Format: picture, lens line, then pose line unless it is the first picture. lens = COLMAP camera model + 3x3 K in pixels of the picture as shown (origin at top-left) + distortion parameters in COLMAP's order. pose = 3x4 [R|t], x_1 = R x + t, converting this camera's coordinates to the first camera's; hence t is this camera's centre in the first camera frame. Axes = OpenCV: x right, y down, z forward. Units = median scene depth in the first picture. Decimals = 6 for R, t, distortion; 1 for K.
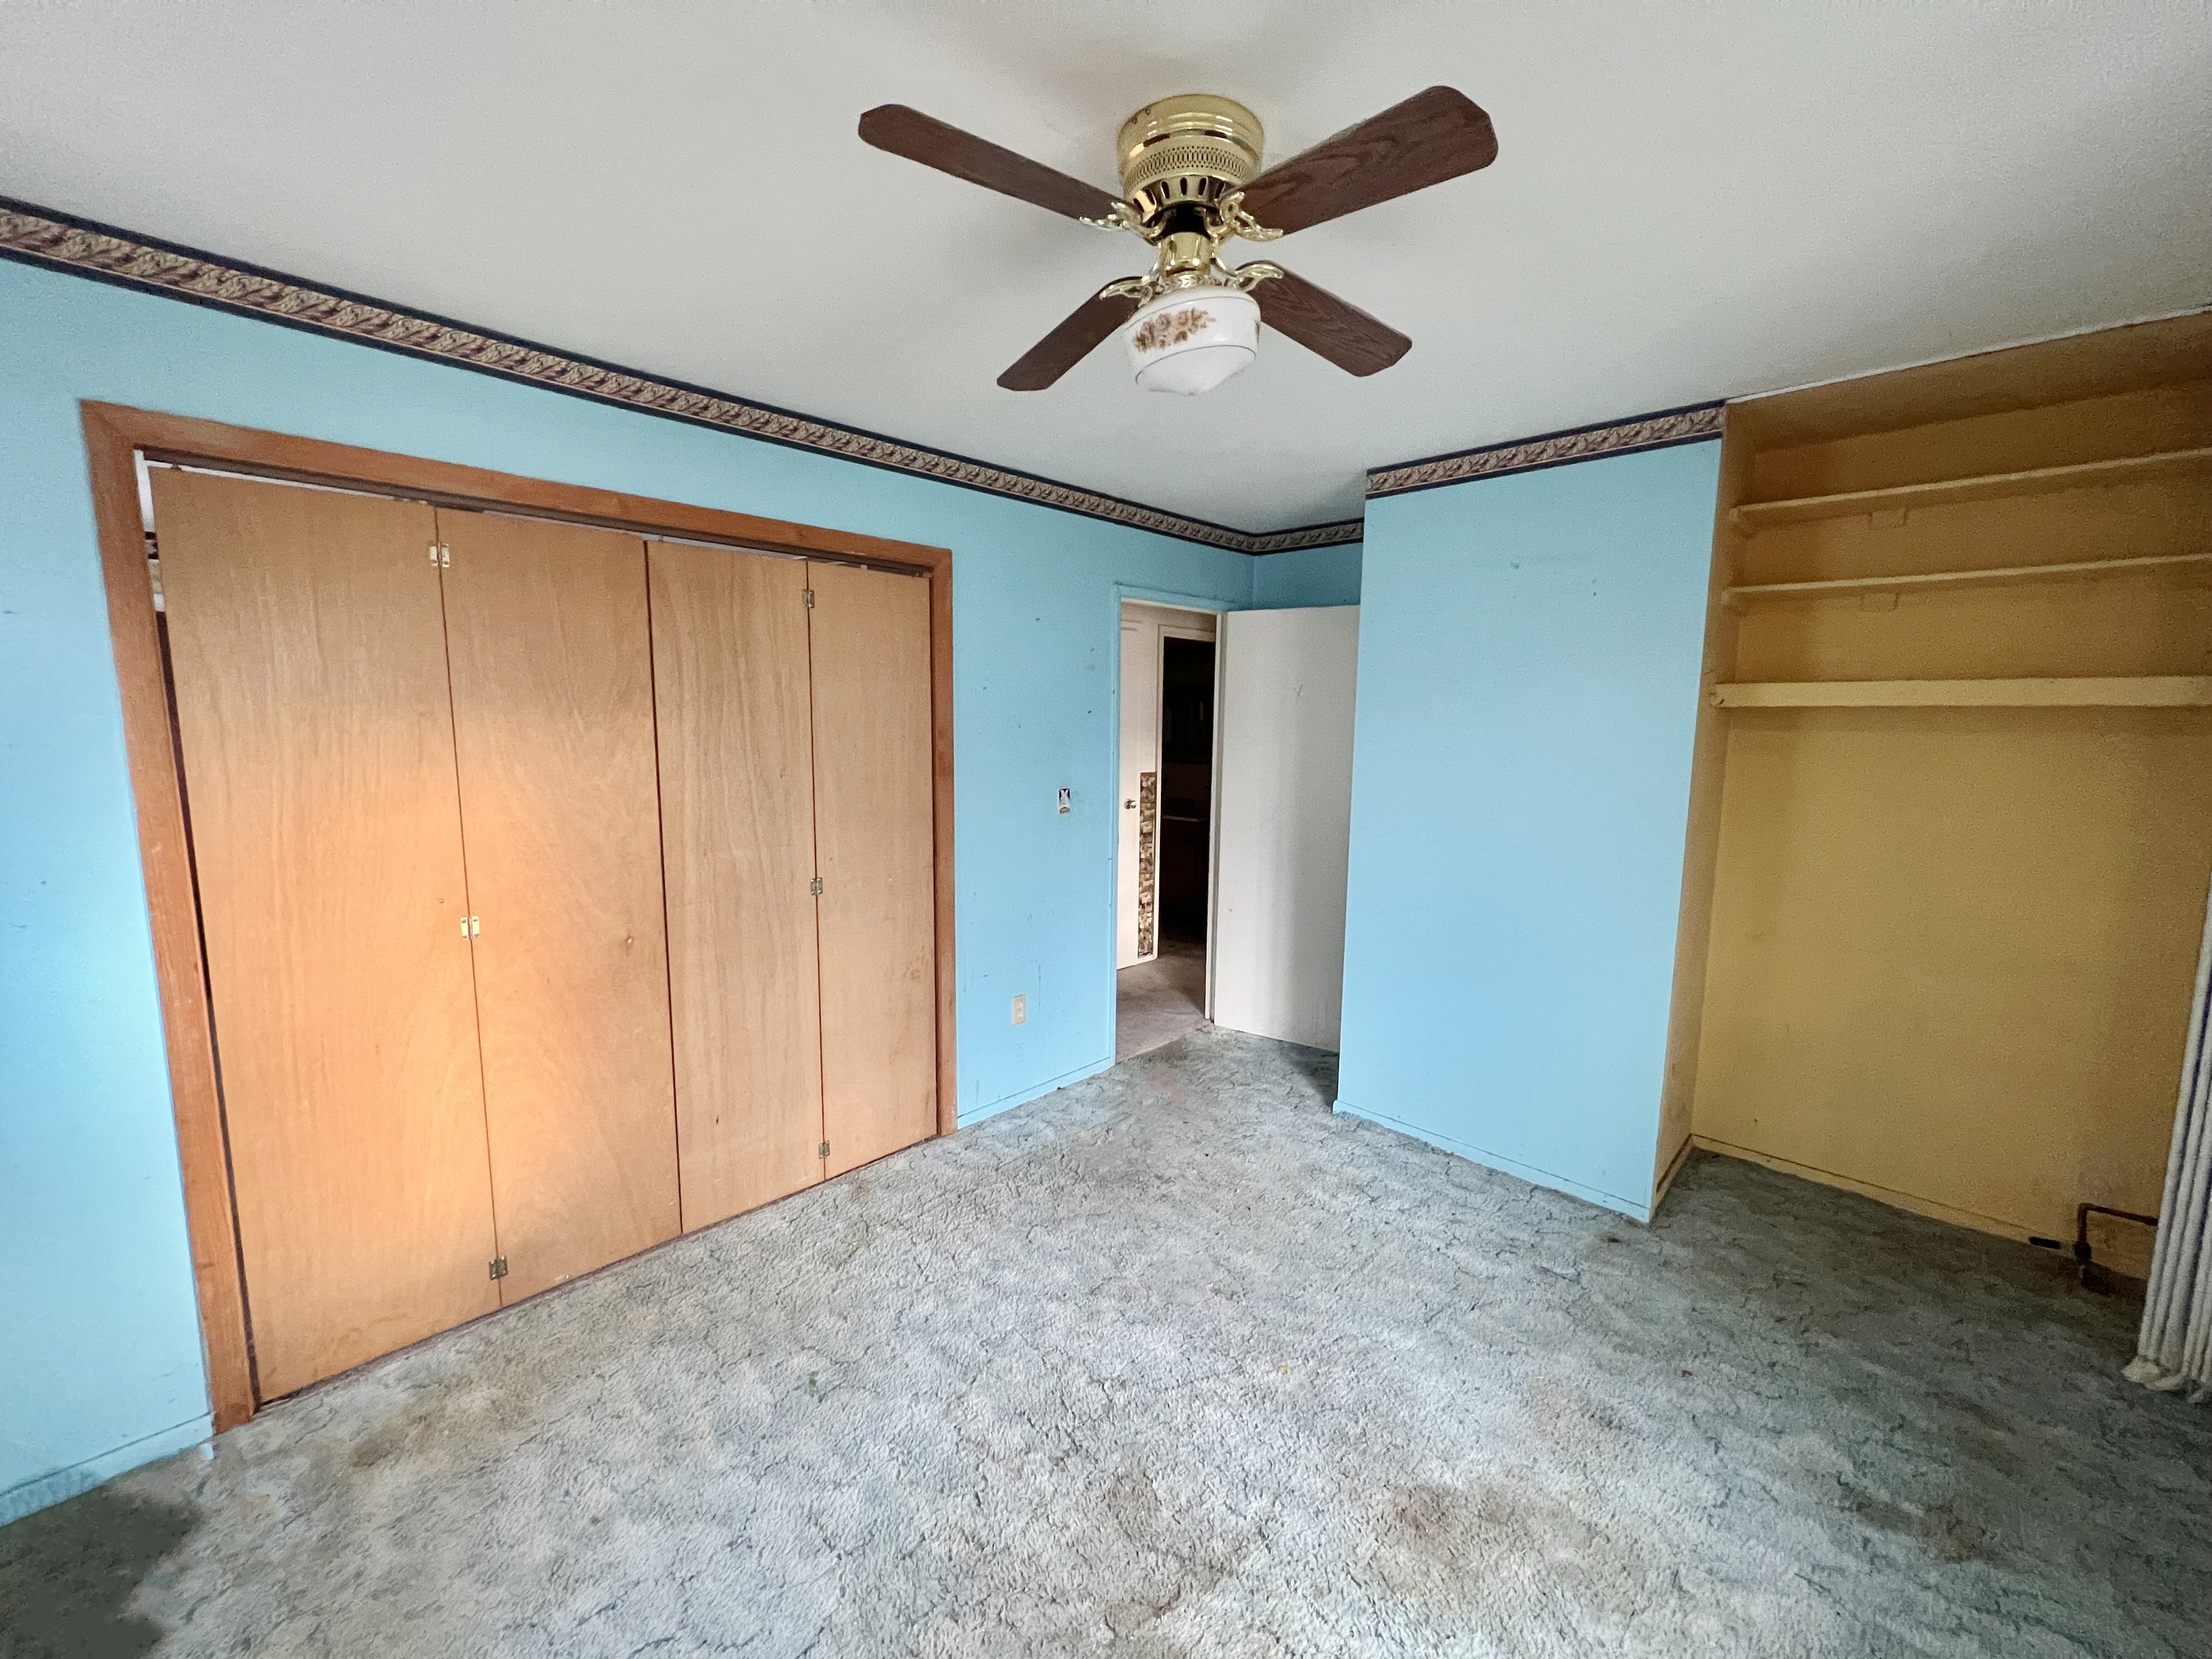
lens RADIAL K [[884.5, 0, 1101.5], [0, 884.5, 827.5], [0, 0, 1]] dist [0.001240, 0.000291]
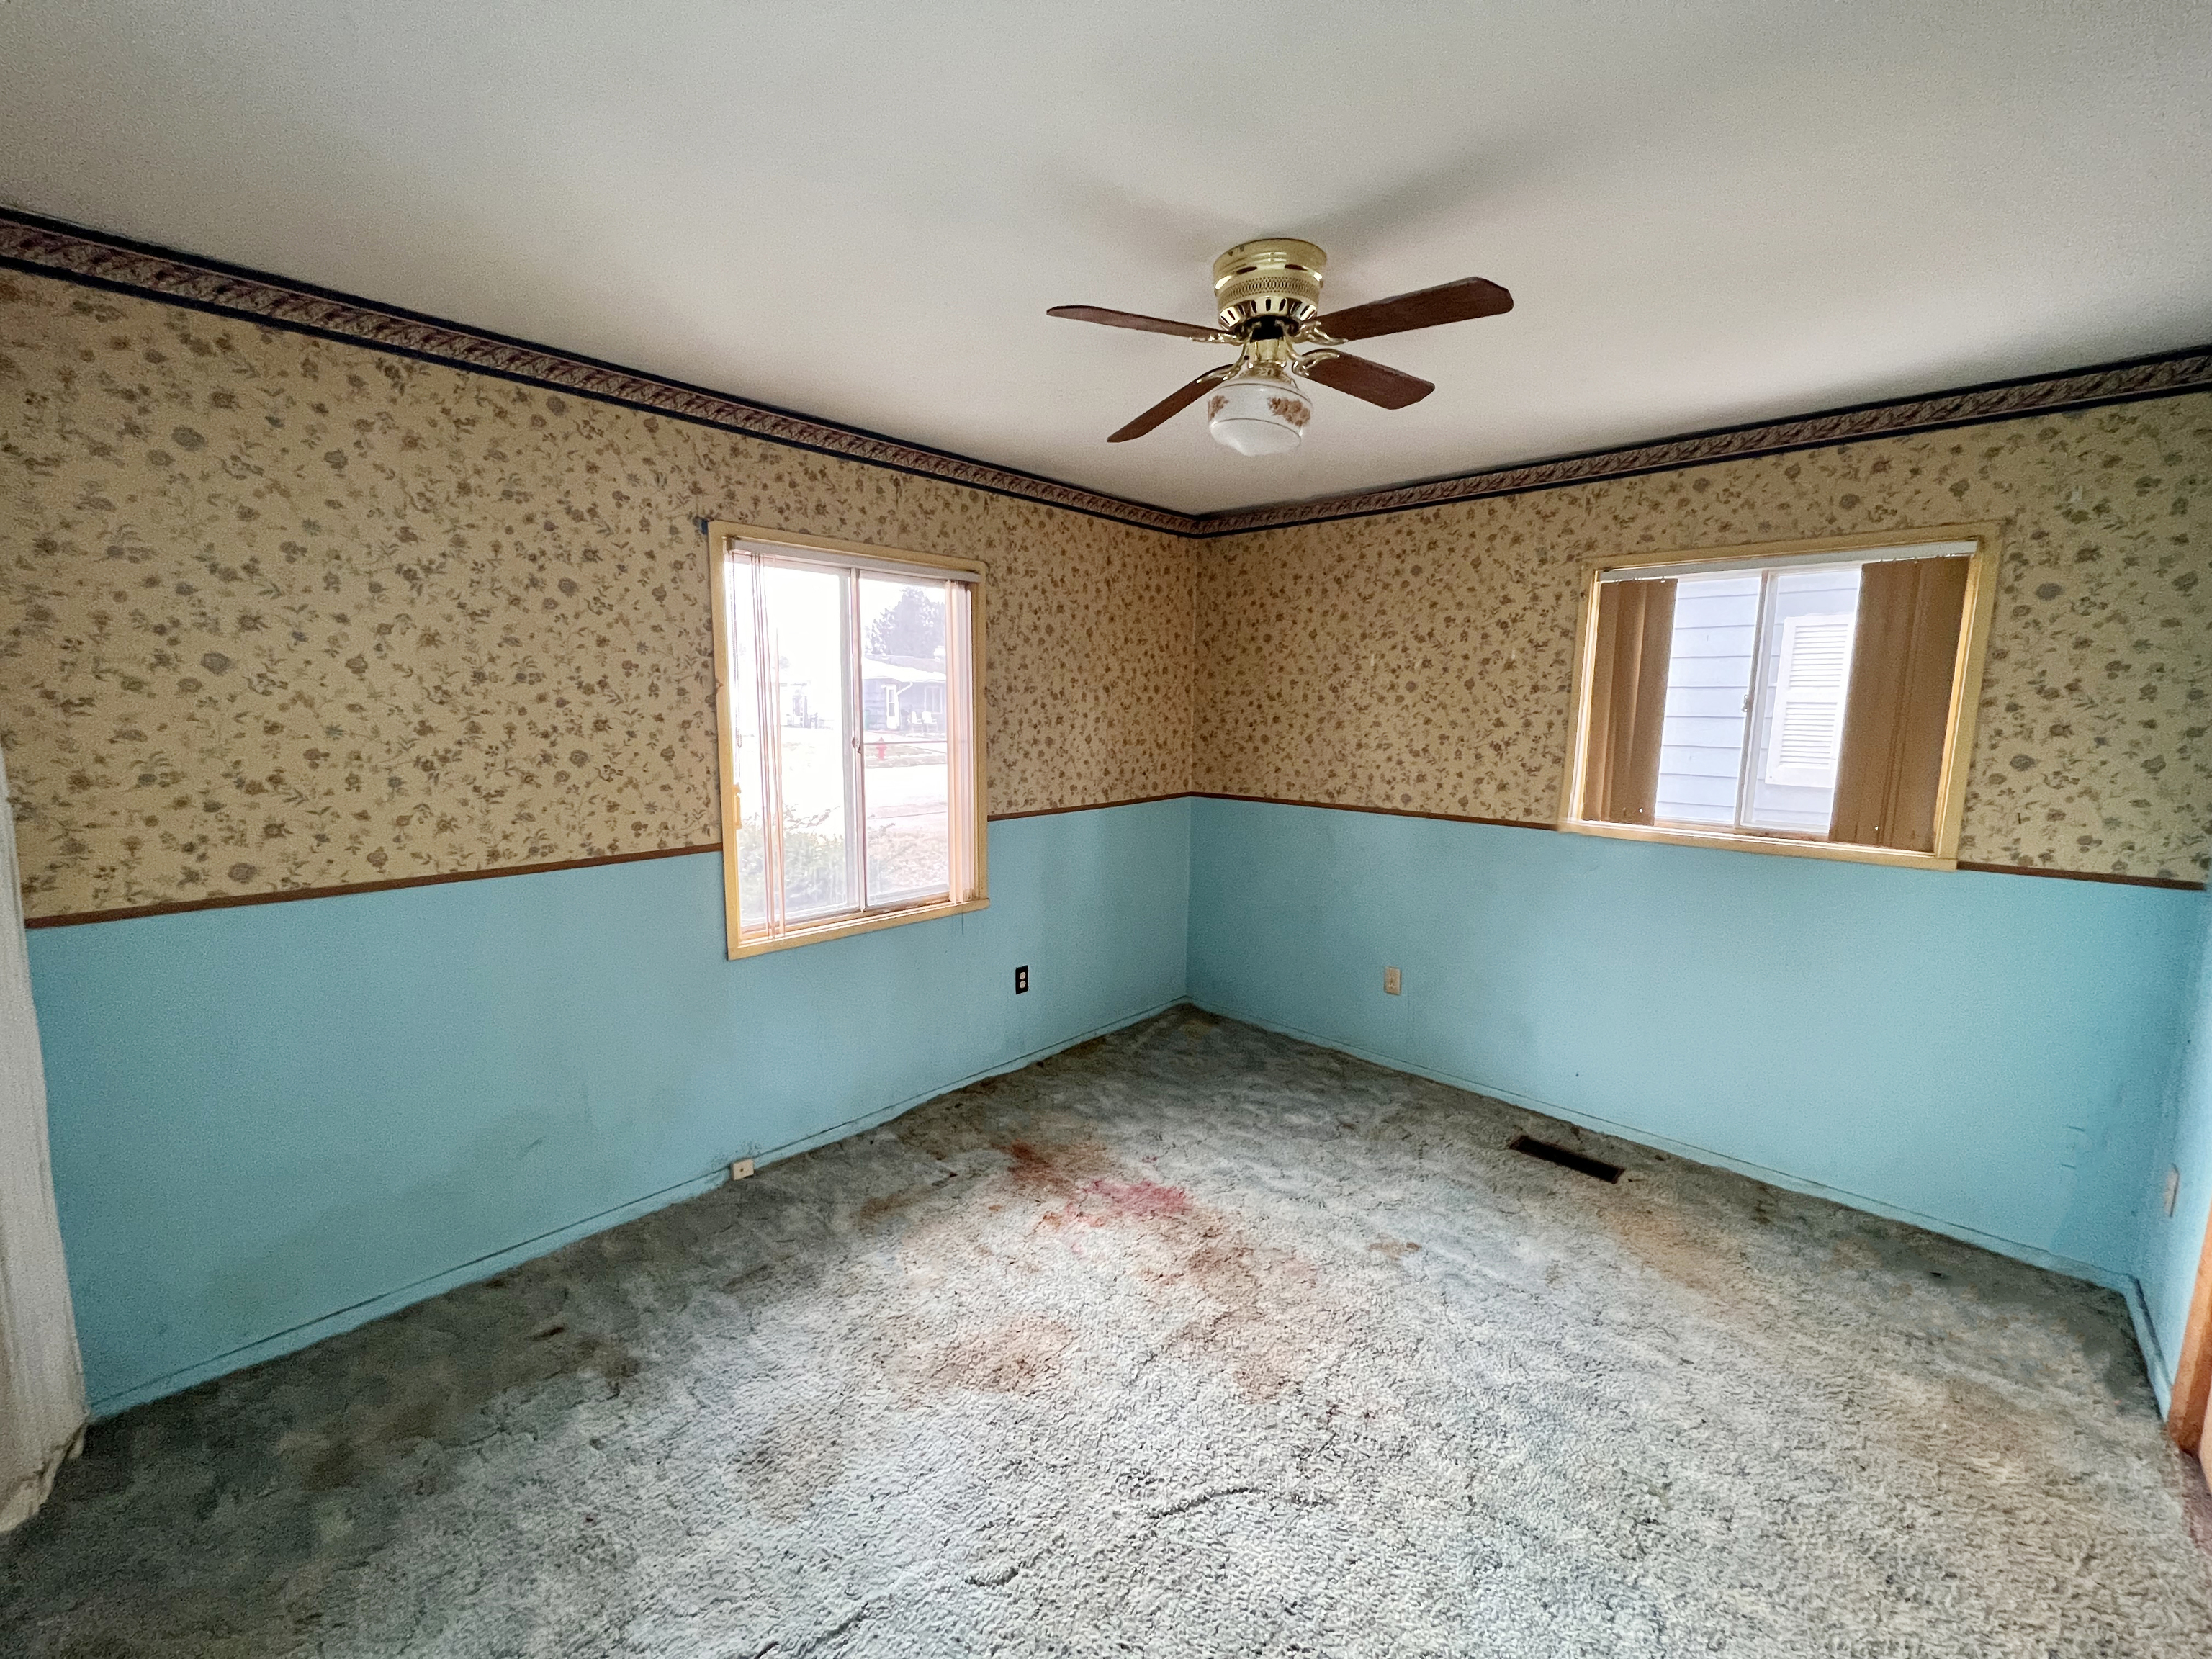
lens RADIAL K [[884.5, 0, 1101.5], [0, 884.5, 827.5], [0, 0, 1]] dist [0.001240, 0.000291]
pose [[-0.999739, -0.017711, -0.014462, 0.266290], [-0.020881, 0.964898, 0.261793, -0.236129], [0.009317, 0.262027, -0.965016, 1.900966]]
